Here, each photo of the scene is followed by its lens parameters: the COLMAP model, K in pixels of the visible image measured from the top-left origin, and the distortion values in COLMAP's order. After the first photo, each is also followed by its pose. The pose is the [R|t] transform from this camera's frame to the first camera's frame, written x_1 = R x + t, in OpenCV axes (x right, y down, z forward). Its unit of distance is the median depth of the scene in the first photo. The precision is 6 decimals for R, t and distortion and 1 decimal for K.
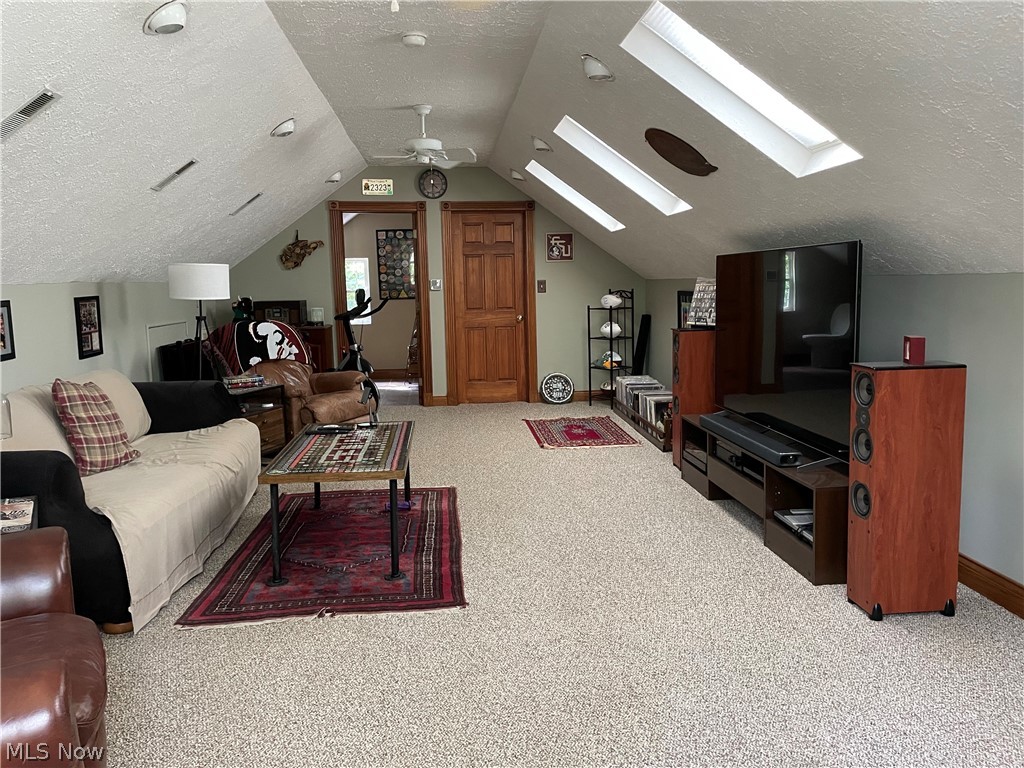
lens RADIAL K [[782.4, 0, 513.0], [0, 782.4, 382.0], [0, 0, 1]] dist [0.047252, -0.016665]
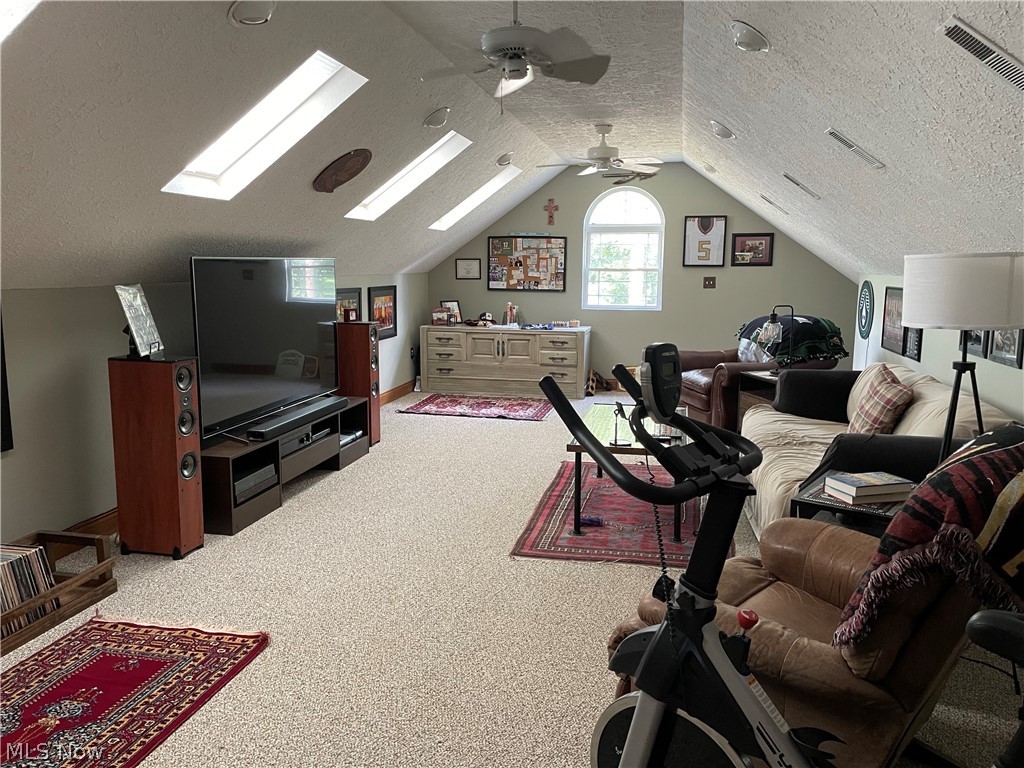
lens RADIAL K [[782.4, 0, 512.1], [0, 782.4, 384.7], [0, 0, 1]] dist [0.047252, -0.016665]
pose [[-0.954474, -0.027187, 0.297053, -0.357793], [0.055210, 0.962531, 0.265491, -0.273210], [-0.293141, 0.269804, -0.917210, 1.981390]]
